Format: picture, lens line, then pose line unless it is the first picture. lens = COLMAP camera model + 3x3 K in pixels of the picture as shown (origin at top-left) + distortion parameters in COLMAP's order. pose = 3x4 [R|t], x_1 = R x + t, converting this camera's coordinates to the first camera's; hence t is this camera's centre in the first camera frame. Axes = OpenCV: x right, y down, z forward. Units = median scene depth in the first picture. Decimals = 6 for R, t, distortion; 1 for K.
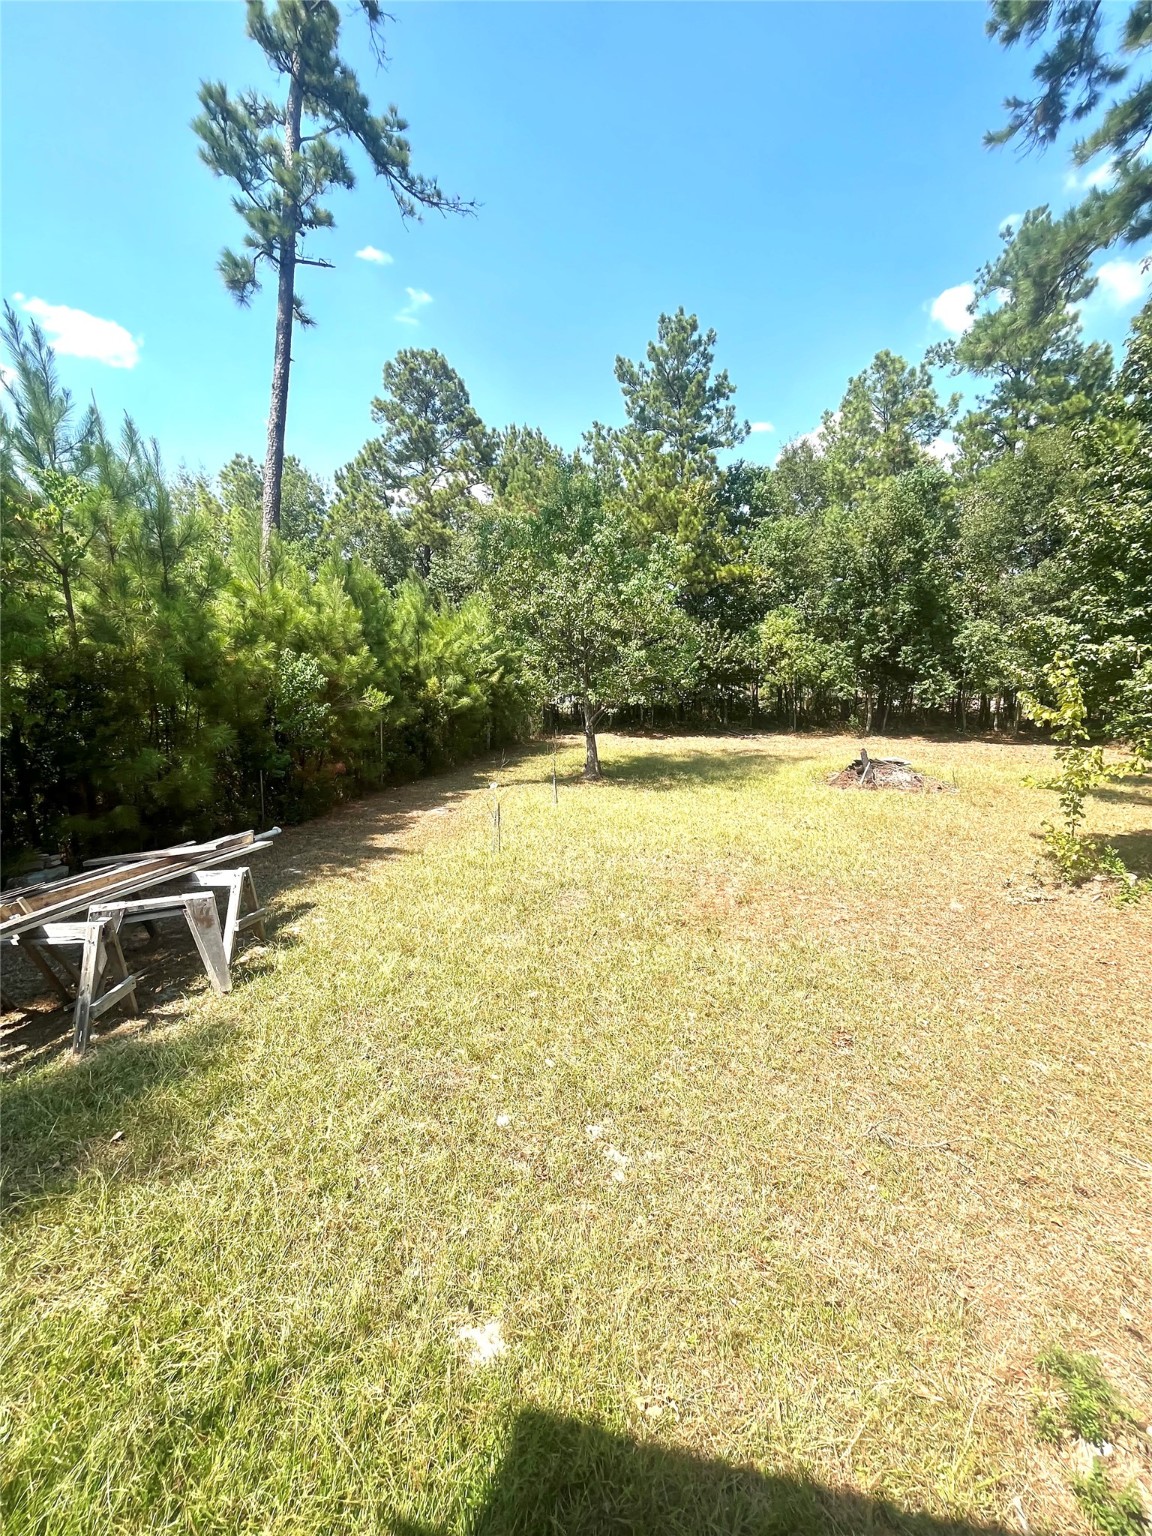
lens RADIAL K [[618.2, 0, 573.8], [0, 618.2, 764.6], [0, 0, 1]] dist [-0.003383, 0.000325]
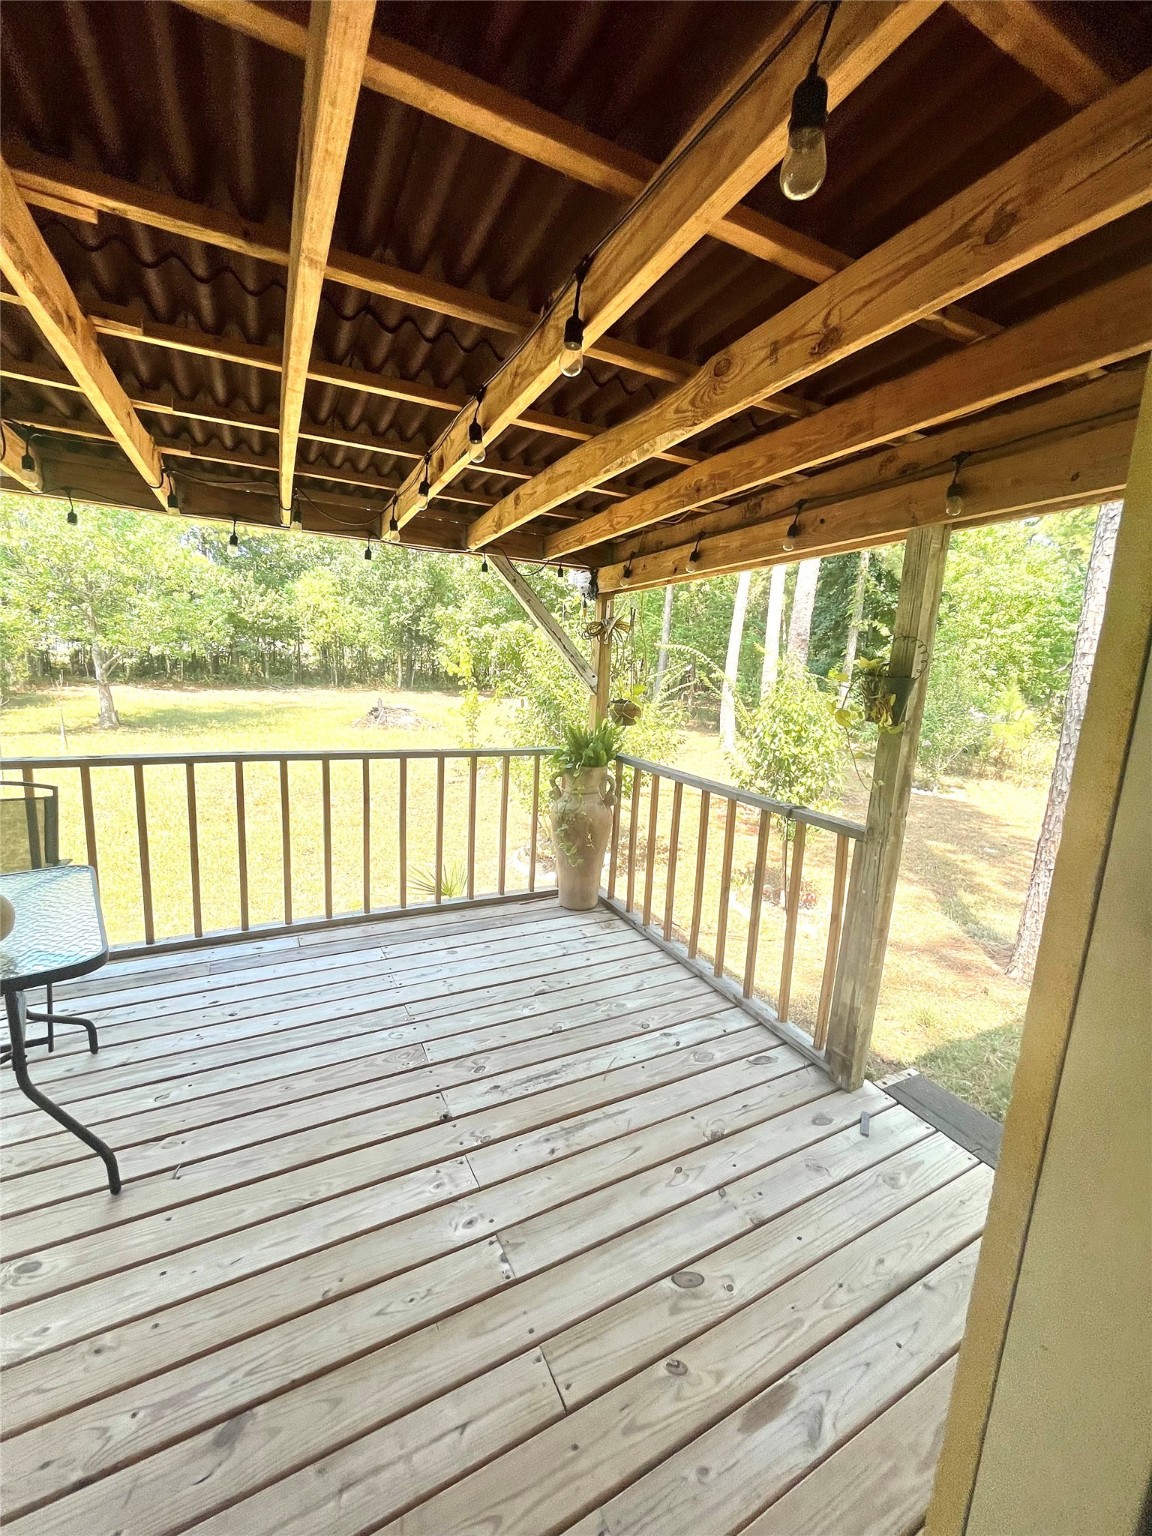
lens RADIAL K [[618.2, 0, 576.9], [0, 618.2, 771.0], [0, 0, 1]] dist [-0.003383, 0.000325]
pose [[0.775734, -0.069883, 0.627179, -0.012918], [0.023729, 0.996377, 0.081672, 0.027338], [-0.630614, -0.048473, 0.774581, -0.215270]]
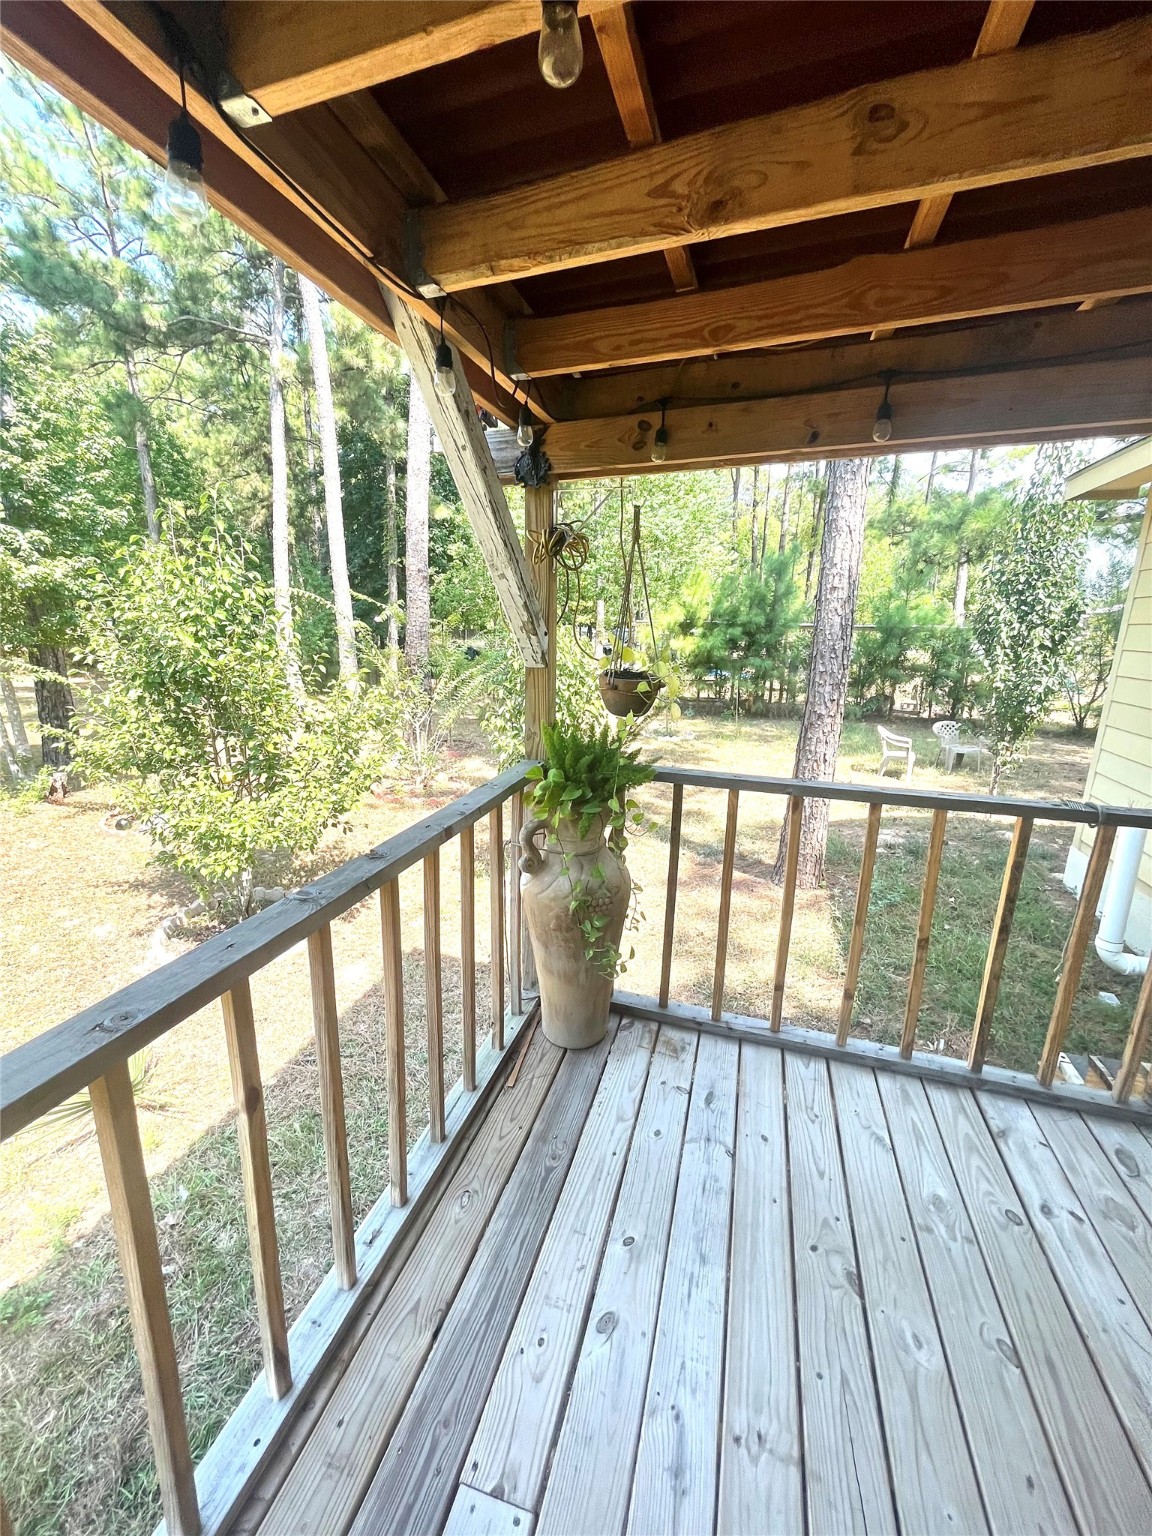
lens RADIAL K [[618.2, 0, 565.9], [0, 618.2, 763.9], [0, 0, 1]] dist [-0.003383, 0.000325]
pose [[0.106260, -0.222688, 0.969081, 0.013691], [0.103280, 0.971800, 0.211988, 0.009029], [-0.988960, 0.077561, 0.126263, -0.042514]]
